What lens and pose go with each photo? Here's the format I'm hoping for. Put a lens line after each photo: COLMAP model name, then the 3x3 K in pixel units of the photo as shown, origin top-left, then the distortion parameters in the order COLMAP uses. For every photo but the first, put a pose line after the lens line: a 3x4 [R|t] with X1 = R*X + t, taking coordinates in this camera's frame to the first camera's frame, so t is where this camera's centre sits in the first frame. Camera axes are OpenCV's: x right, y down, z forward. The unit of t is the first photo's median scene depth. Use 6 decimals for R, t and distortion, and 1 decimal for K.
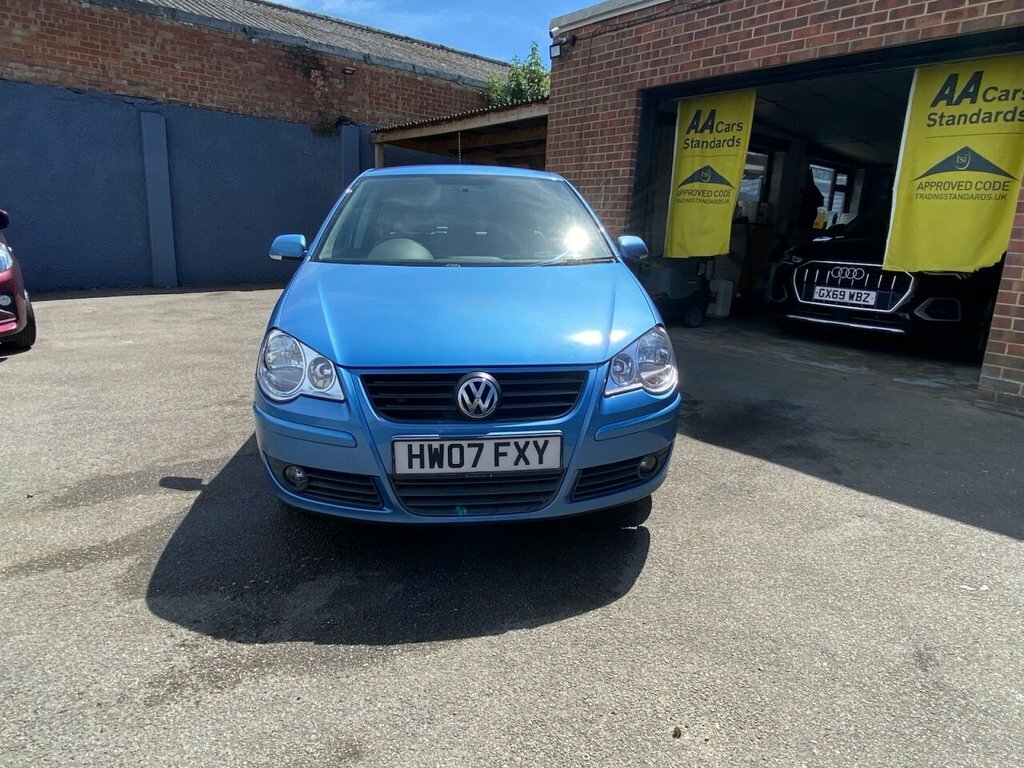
lens RADIAL K [[642.2, 0, 514.0], [0, 642.2, 383.3], [0, 0, 1]] dist [0.027214, -0.028021]
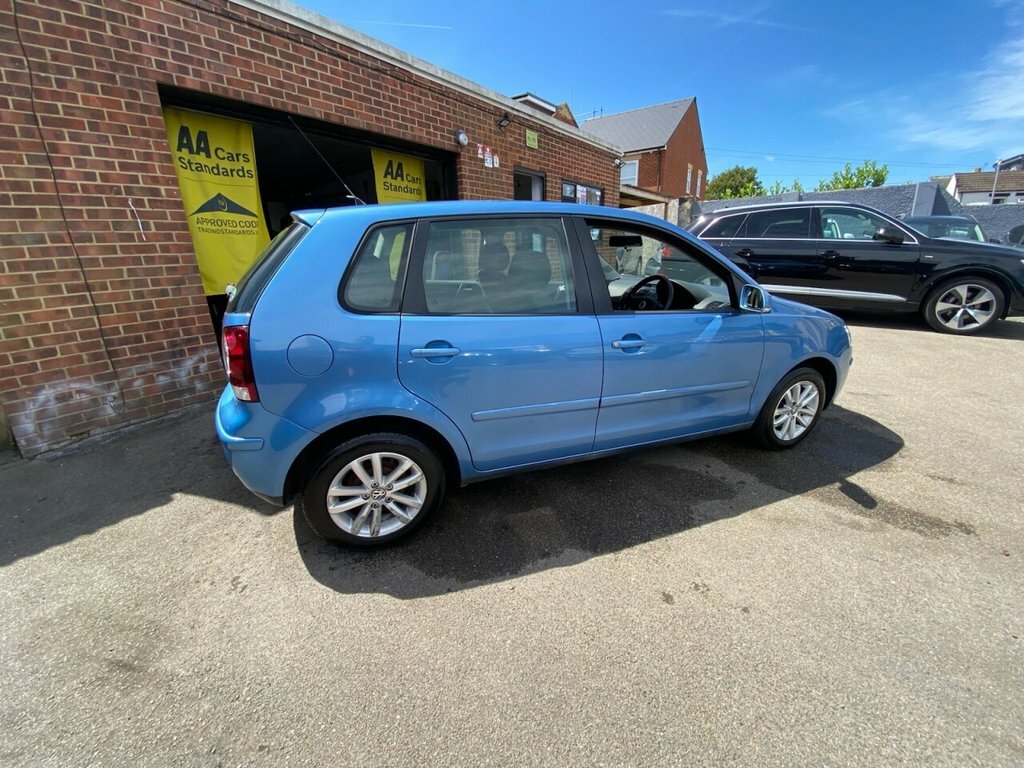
lens RADIAL K [[416.3, 0, 509.3], [0, 416.3, 386.3], [0, 0, 1]] dist [0.013139, -0.016552]
pose [[-0.276230, -0.336469, 0.900270, -0.521416], [0.239180, 0.883179, 0.403470, -0.263364], [-0.930854, 0.326777, -0.163484, 0.898470]]
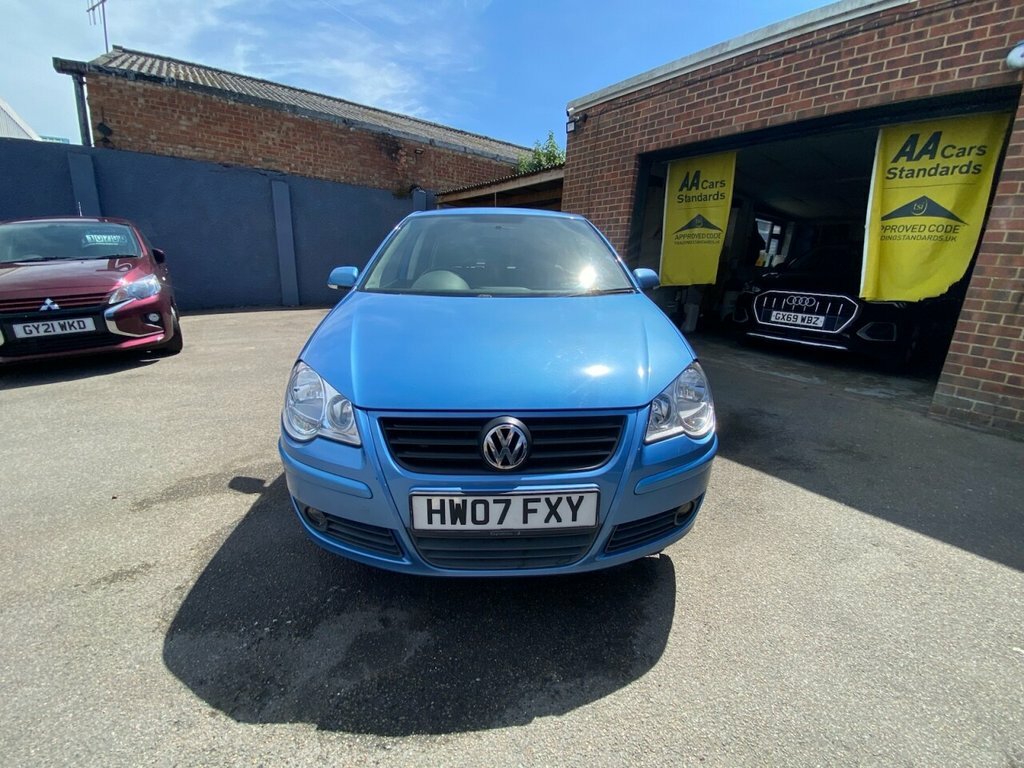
lens RADIAL K [[416.3, 0, 509.3], [0, 416.3, 386.3], [0, 0, 1]] dist [0.013139, -0.016552]
pose [[0.998520, 0.018090, -0.051287, -0.008548], [-0.015811, 0.998885, 0.044492, -0.033485], [0.052034, -0.043616, 0.997692, 0.159658]]
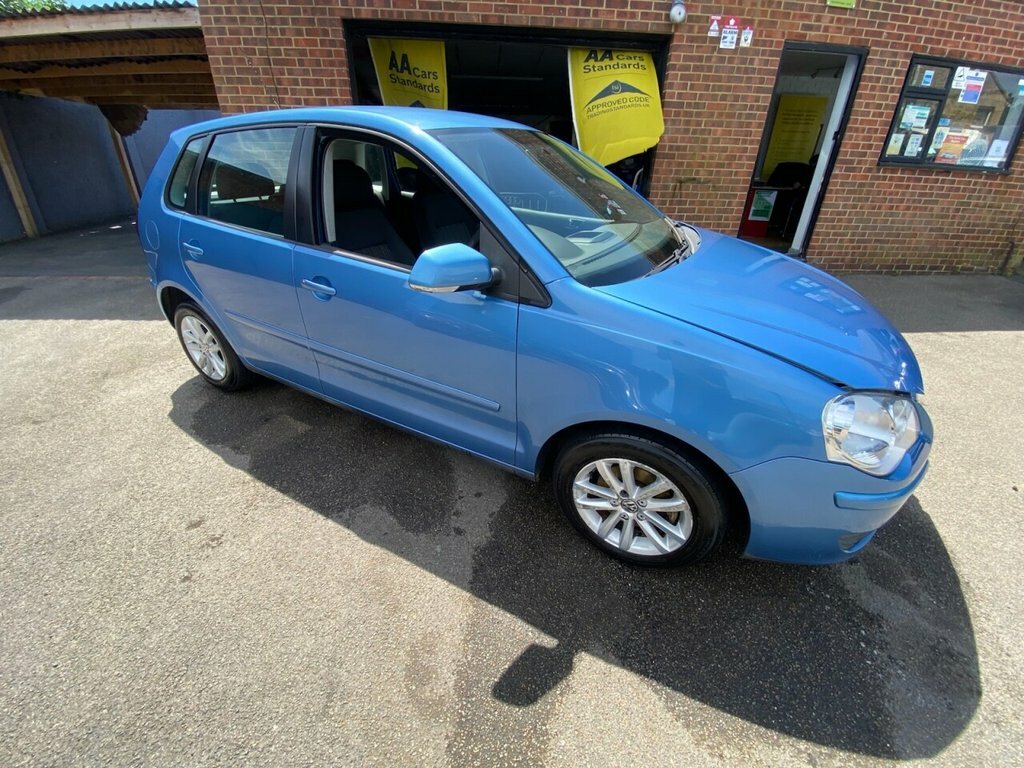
lens RADIAL K [[416.3, 0, 509.3], [0, 416.3, 386.3], [0, 0, 1]] dist [0.013139, -0.016552]
pose [[0.560721, -0.417796, 0.714869, -0.384404], [0.202407, 0.906333, 0.370934, -0.145674], [-0.802885, -0.063296, 0.592765, 0.428739]]
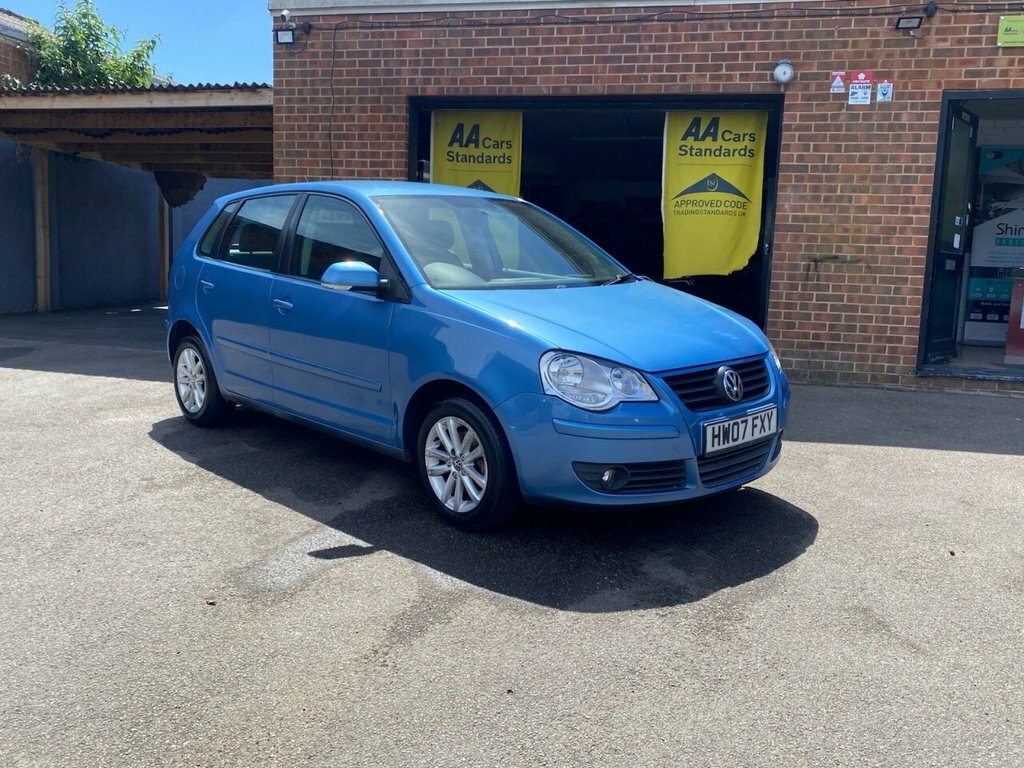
lens RADIAL K [[870.7, 0, 512.0], [0, 870.7, 384.0], [0, 0, 1]] dist [0.021940, -0.008874]
pose [[0.782740, -0.110363, 0.612485, -0.553892], [0.150156, 0.988566, -0.013768, -0.008620], [-0.603962, 0.102745, 0.790363, -0.039890]]
